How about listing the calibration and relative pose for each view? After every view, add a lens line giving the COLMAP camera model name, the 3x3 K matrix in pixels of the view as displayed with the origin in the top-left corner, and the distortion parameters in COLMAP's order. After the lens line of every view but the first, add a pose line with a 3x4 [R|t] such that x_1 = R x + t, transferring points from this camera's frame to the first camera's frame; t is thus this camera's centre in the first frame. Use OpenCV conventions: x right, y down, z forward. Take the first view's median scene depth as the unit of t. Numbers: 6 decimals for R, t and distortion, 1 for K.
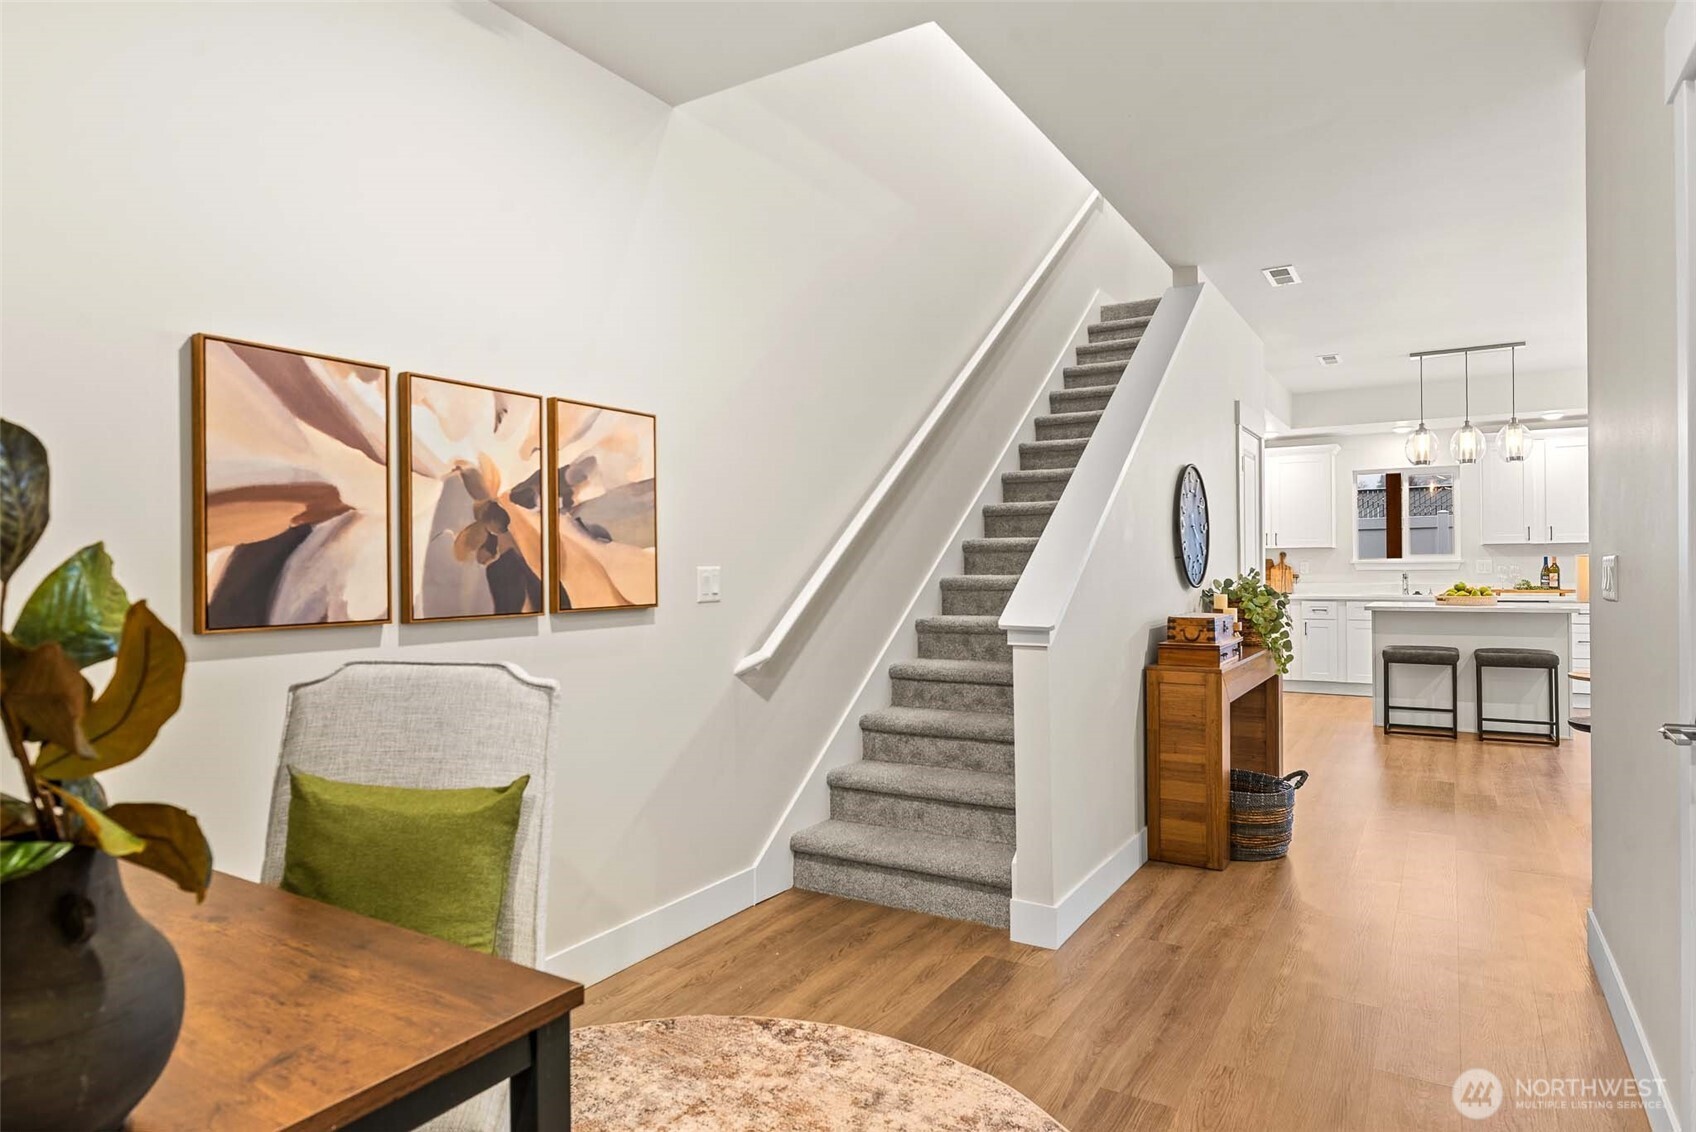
lens RADIAL K [[978.8, 0, 847.9], [0, 978.8, 561.7], [0, 0, 1]] dist [0.001972, 0.000132]
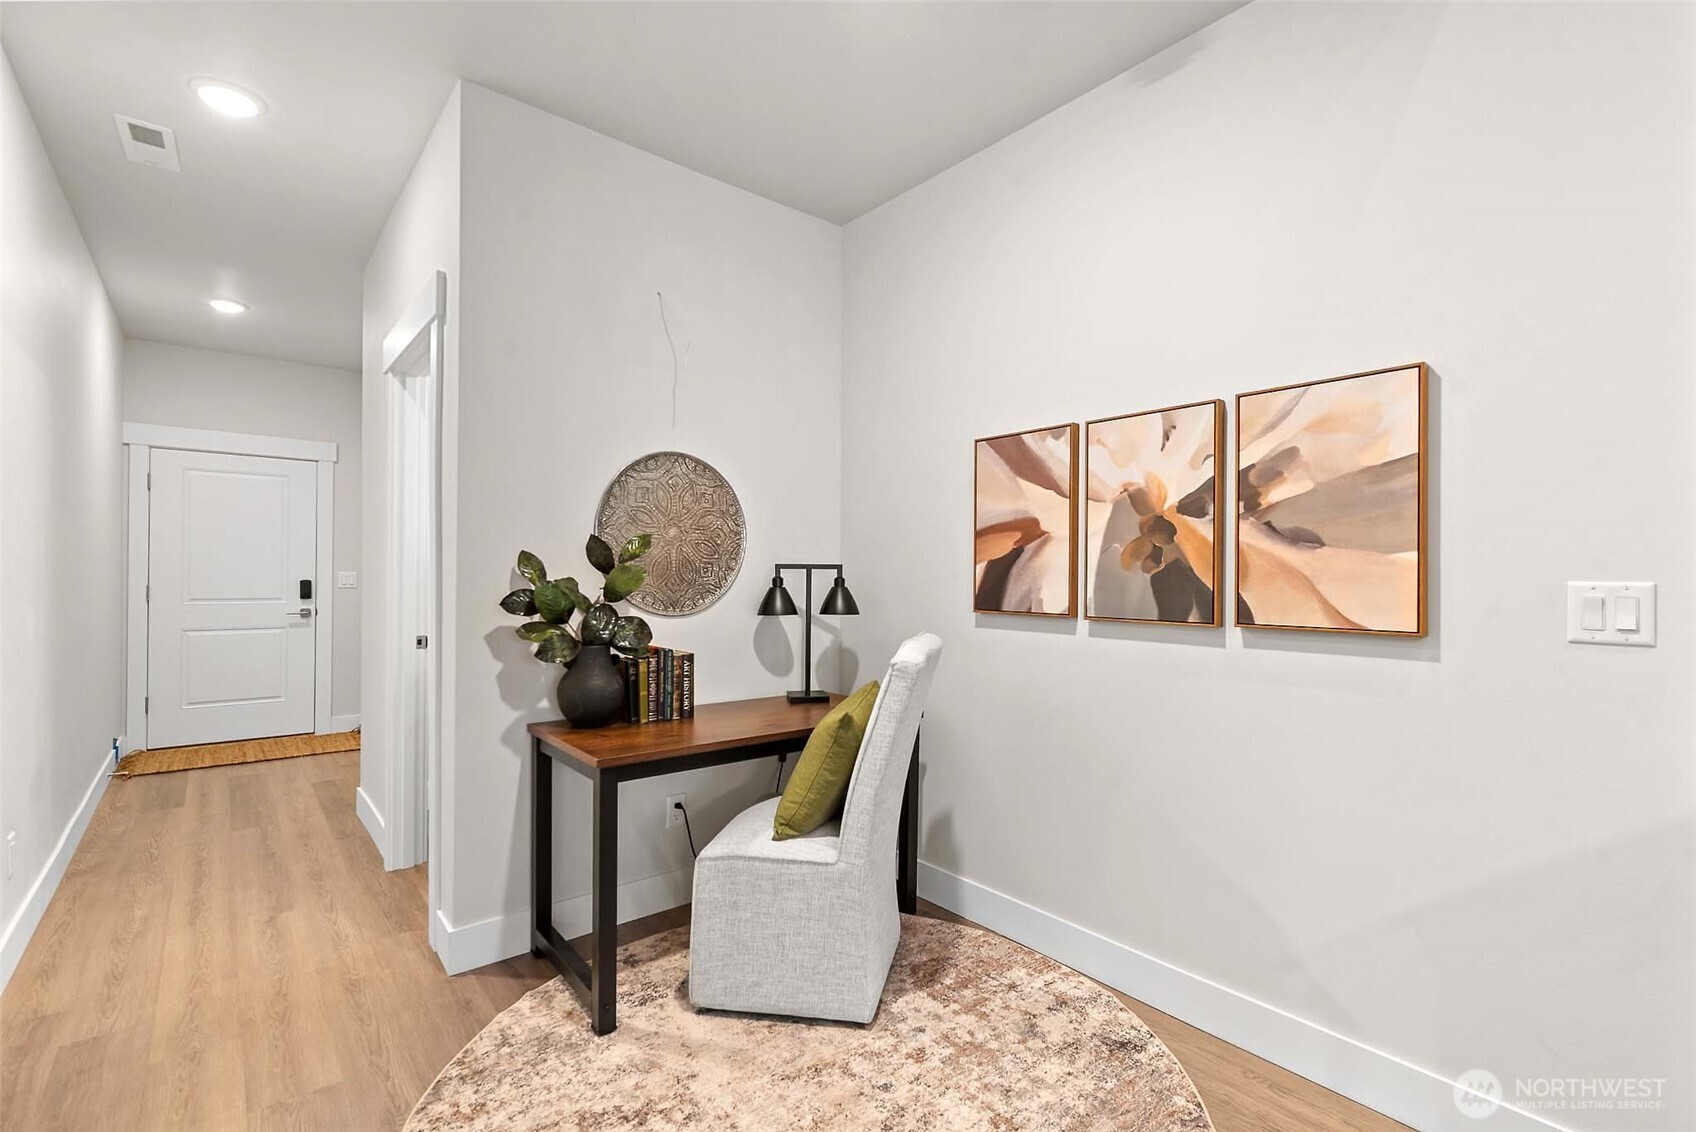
lens RADIAL K [[753.7, 0, 852.4], [0, 753.7, 571.2], [0, 0, 1]] dist [-0.003863, -0.000229]
pose [[-0.308829, -0.000300, -0.951118, 0.544358], [-0.003342, 0.999994, 0.000769, 0.000638], [0.951112, 0.003416, -0.308828, 0.960655]]
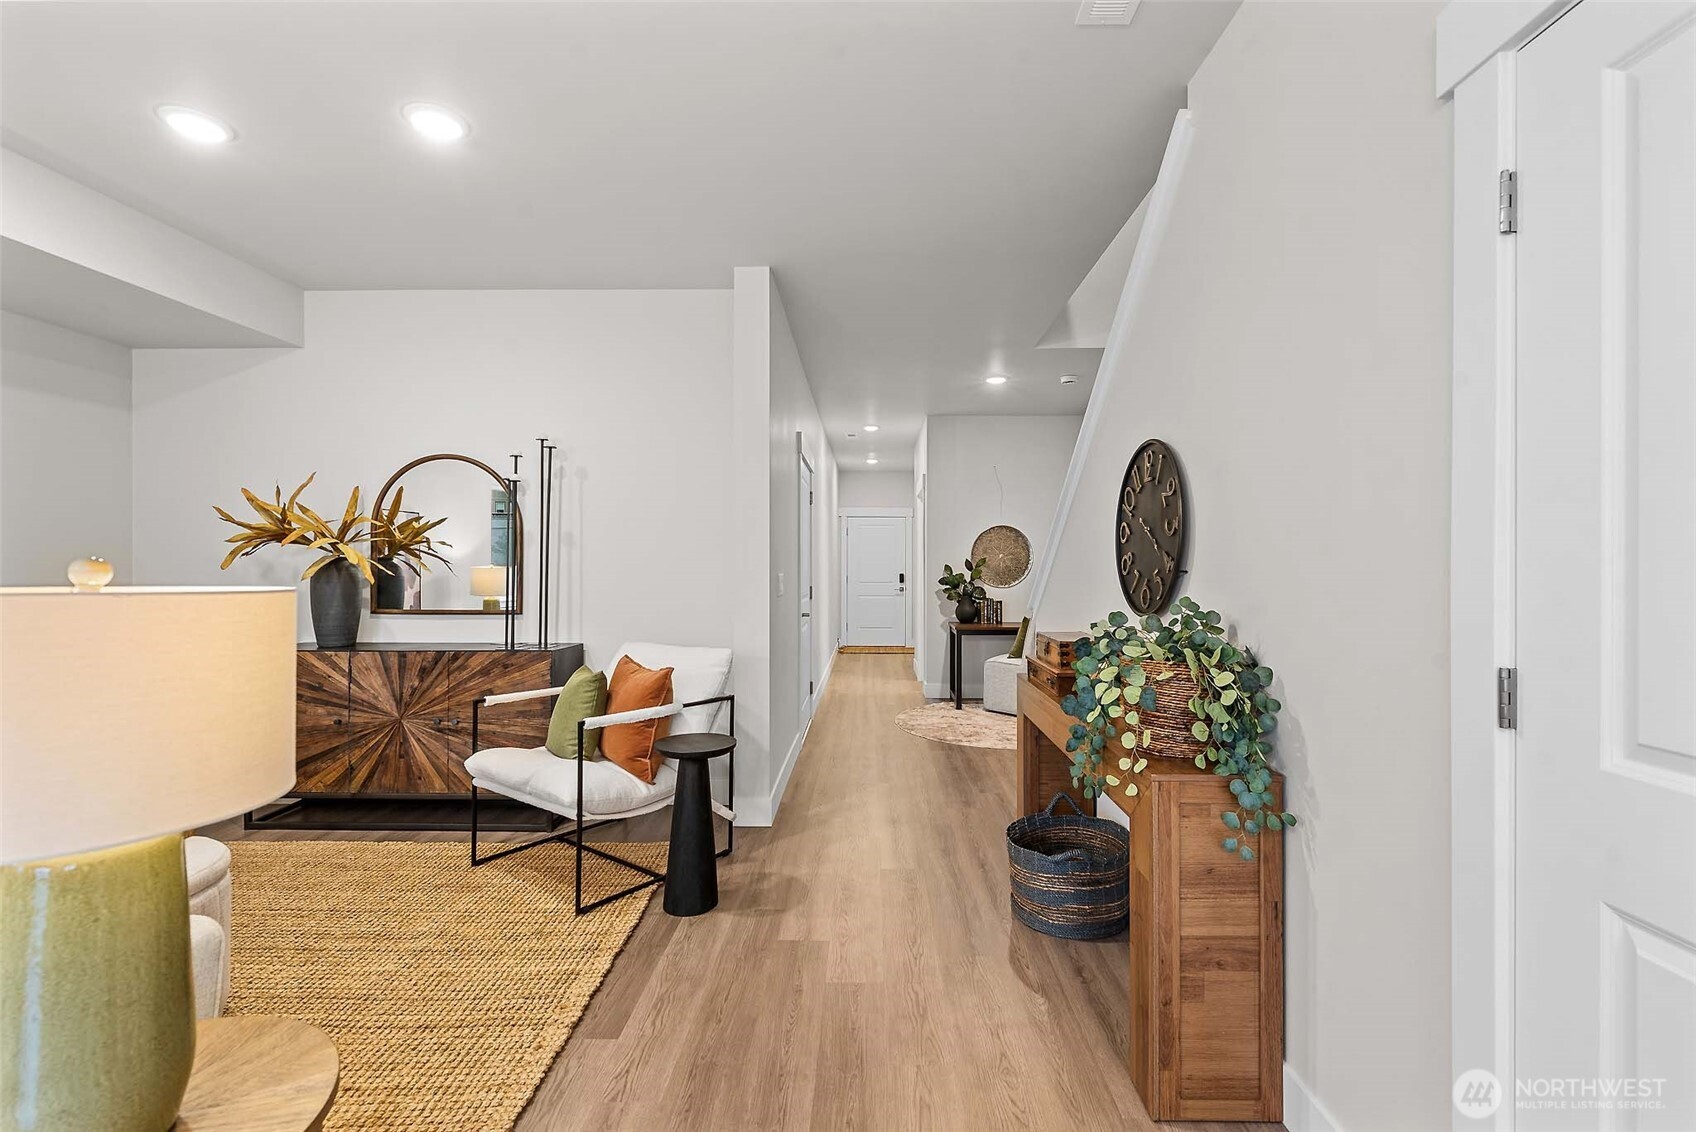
lens RADIAL K [[748.0, 0, 849.7], [0, 748.0, 563.2], [0, 0, 1]] dist [0.004977, 0.000616]
pose [[-0.862319, 0.005550, -0.506335, 1.004853], [0.007007, 0.999975, -0.000974, -0.012437], [0.506317, -0.004388, -0.862336, 1.697481]]
